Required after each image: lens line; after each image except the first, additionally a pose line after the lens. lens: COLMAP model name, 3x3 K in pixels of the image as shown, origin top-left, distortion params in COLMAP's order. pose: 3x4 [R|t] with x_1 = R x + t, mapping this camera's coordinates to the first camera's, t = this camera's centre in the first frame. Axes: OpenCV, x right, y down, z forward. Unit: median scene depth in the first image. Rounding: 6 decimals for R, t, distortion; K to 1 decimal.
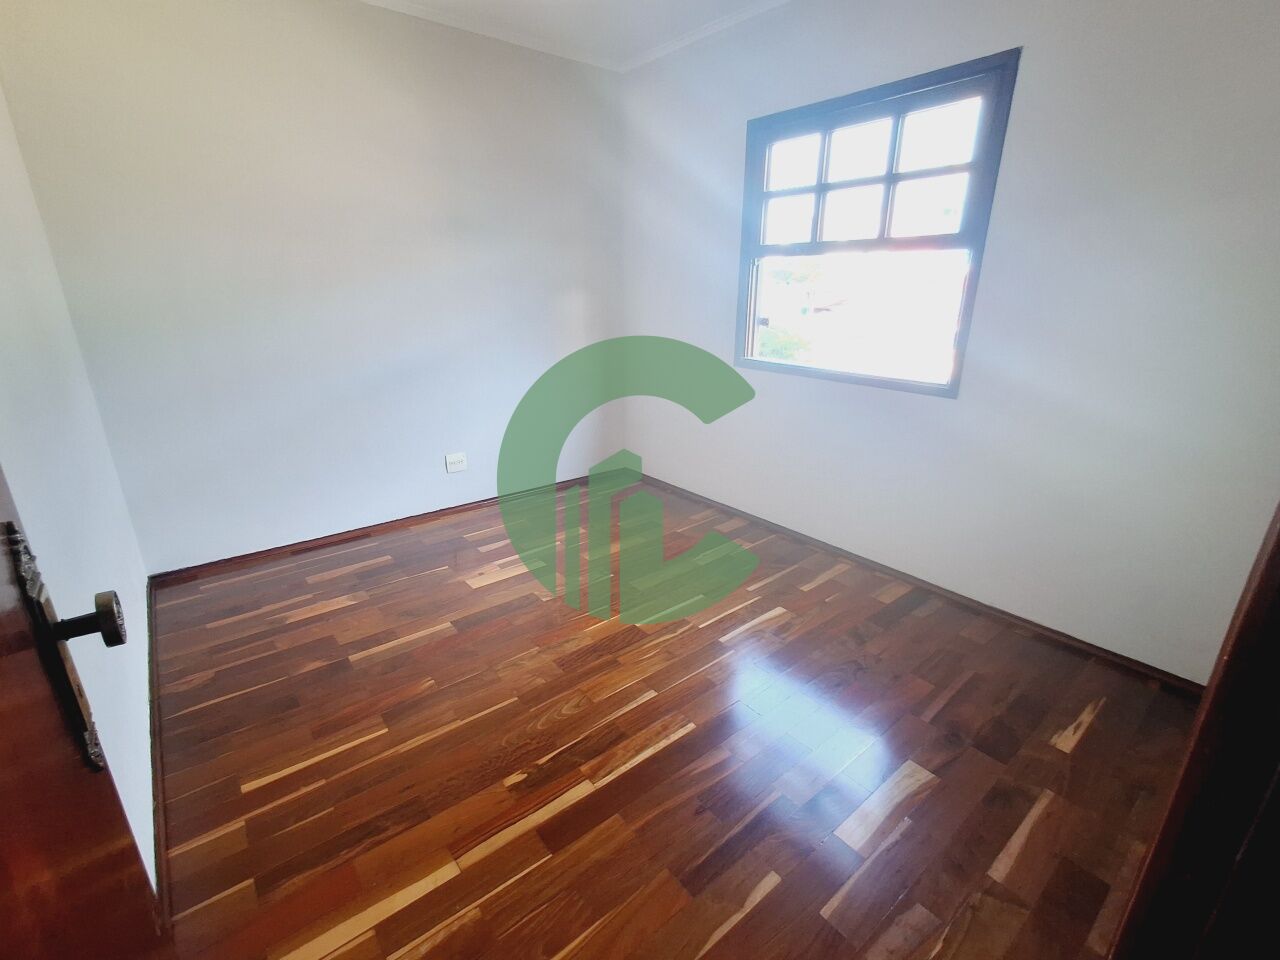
lens RADIAL K [[583.0, 0, 640.0], [0, 583.0, 480.0], [0, 0, 1]] dist [-0.014590, 0.012708]
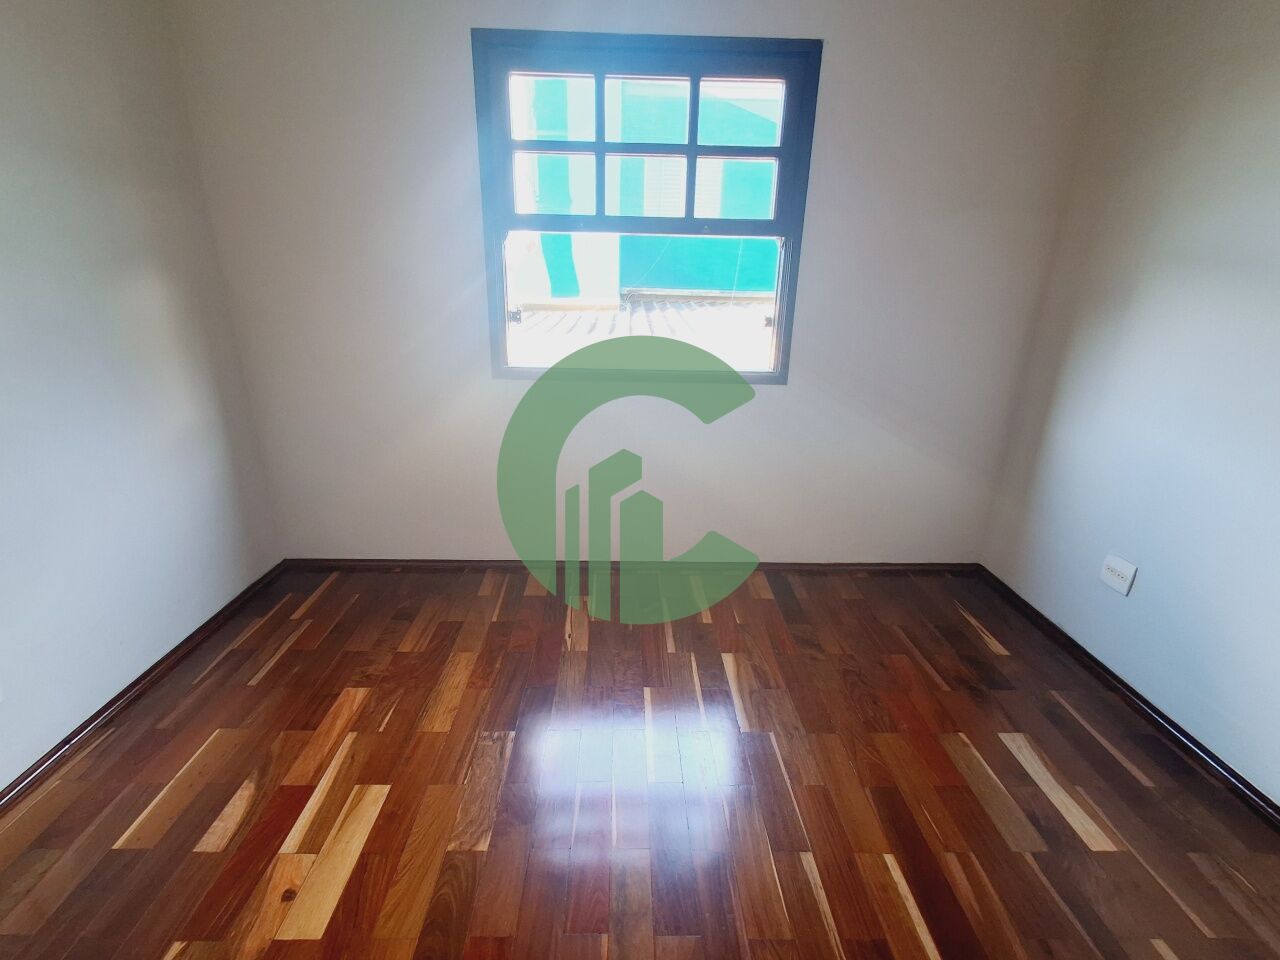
lens RADIAL K [[583.0, 0, 640.0], [0, 583.0, 480.0], [0, 0, 1]] dist [-0.014590, 0.012708]
pose [[0.613498, -0.254355, 0.747612, -0.453653], [0.235353, 0.962578, 0.134358, -0.188425], [-0.753810, 0.093524, 0.650403, 0.581687]]
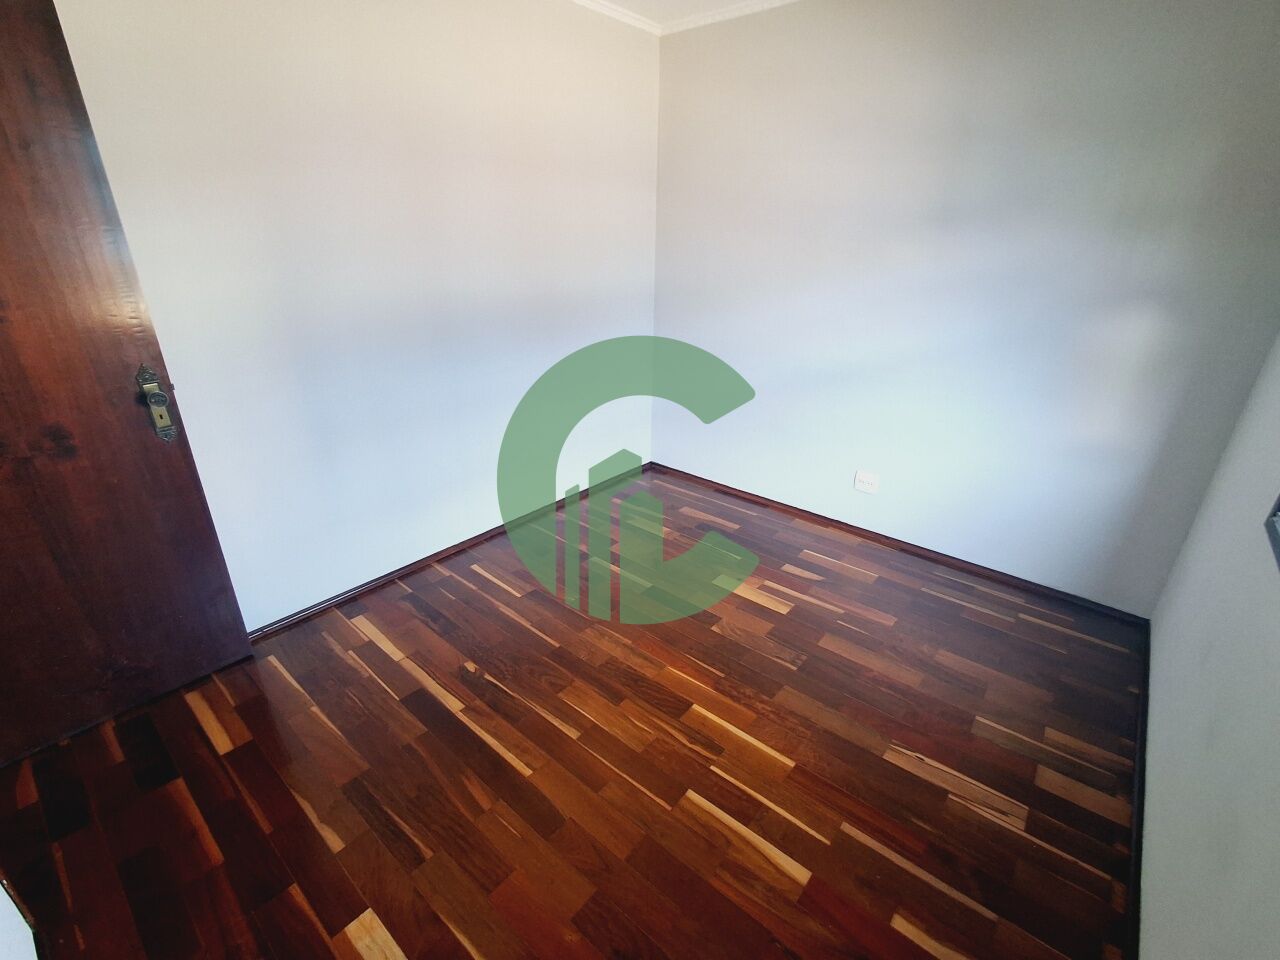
lens RADIAL K [[583.0, 0, 640.0], [0, 583.0, 480.0], [0, 0, 1]] dist [-0.014590, 0.012708]
pose [[0.185188, 0.383232, -0.904897, 0.669472], [-0.325988, 0.892640, 0.311328, -0.308872], [0.927058, 0.237332, 0.290236, 0.638501]]
